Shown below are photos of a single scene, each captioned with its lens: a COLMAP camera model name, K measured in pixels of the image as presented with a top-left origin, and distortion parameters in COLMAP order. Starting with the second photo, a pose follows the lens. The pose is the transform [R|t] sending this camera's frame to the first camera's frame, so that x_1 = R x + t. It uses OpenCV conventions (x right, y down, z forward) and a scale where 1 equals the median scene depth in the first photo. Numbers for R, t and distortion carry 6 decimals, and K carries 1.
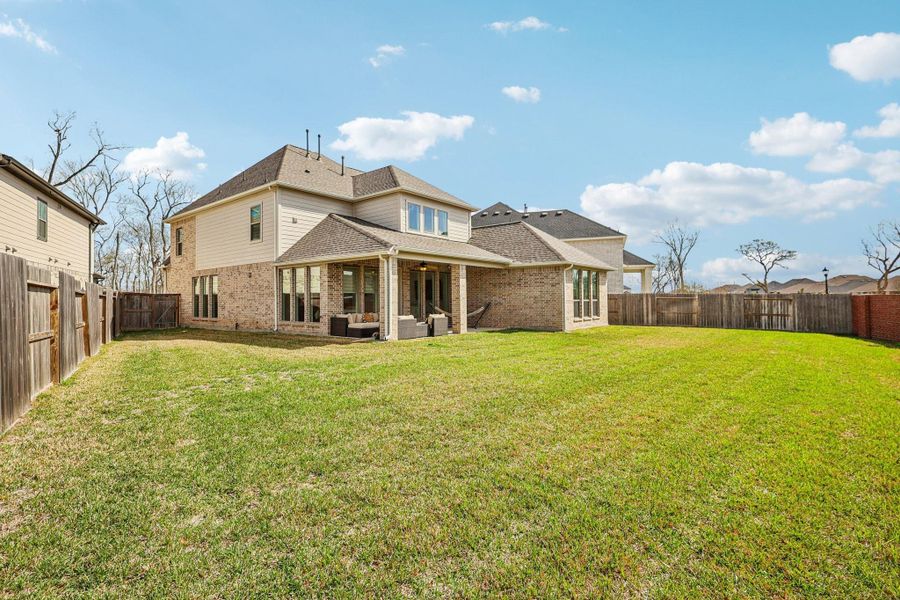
lens RADIAL K [[425.9, 0, 447.4], [0, 425.9, 292.2], [0, 0, 1]] dist [-0.003503, 0.001443]
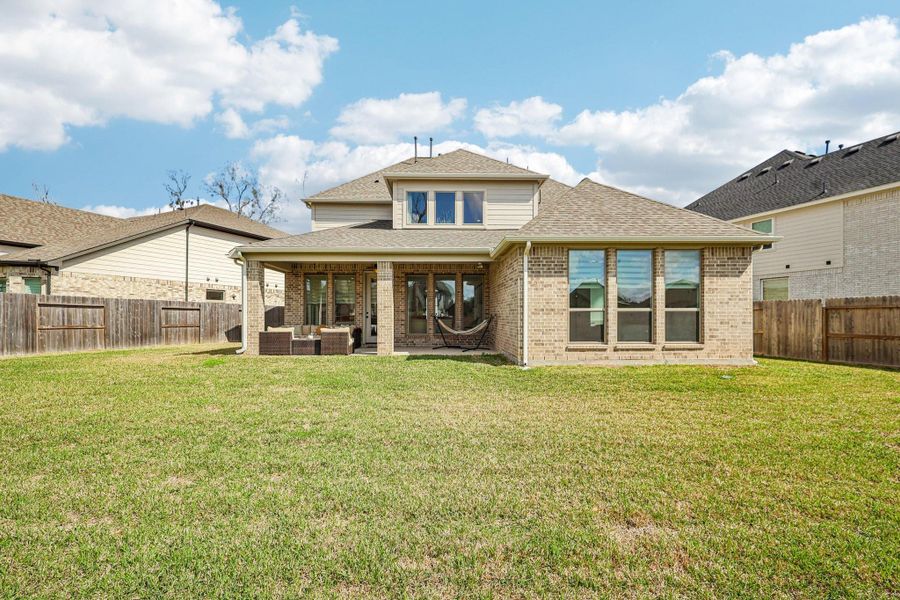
lens RADIAL K [[425.9, 0, 441.4], [0, 425.9, 321.5], [0, 0, 1]] dist [-0.003503, 0.001443]
pose [[0.645857, 0.010466, -0.763387, 0.565910], [0.009885, 0.999708, 0.022069, 0.019928], [0.763394, -0.021799, 0.645565, 0.513700]]
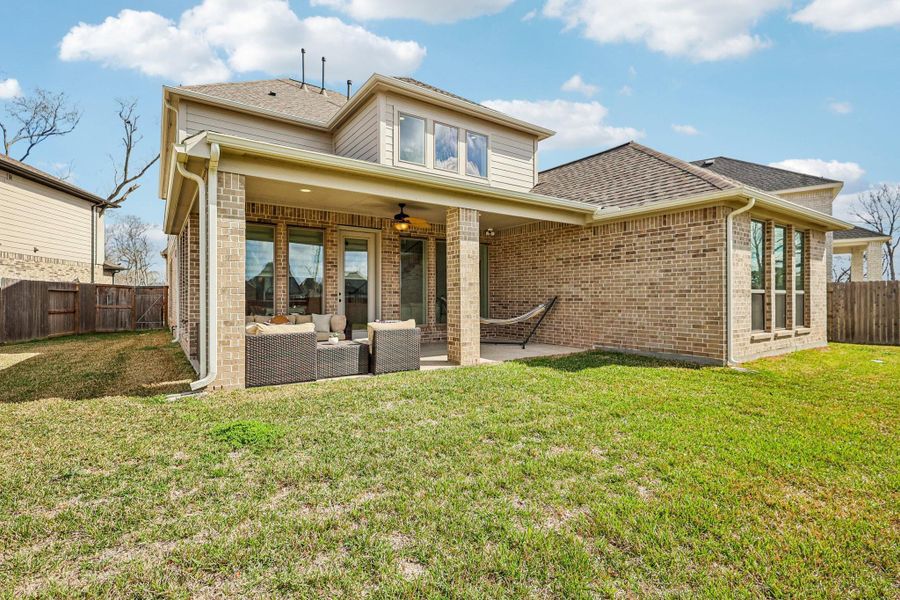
lens RADIAL K [[425.9, 0, 447.1], [0, 425.9, 300.9], [0, 0, 1]] dist [-0.003503, 0.001443]
pose [[0.959320, 0.004194, -0.282290, 0.119606], [0.002635, 0.999713, 0.023808, 0.017412], [0.282309, -0.023584, 0.959034, 0.485262]]
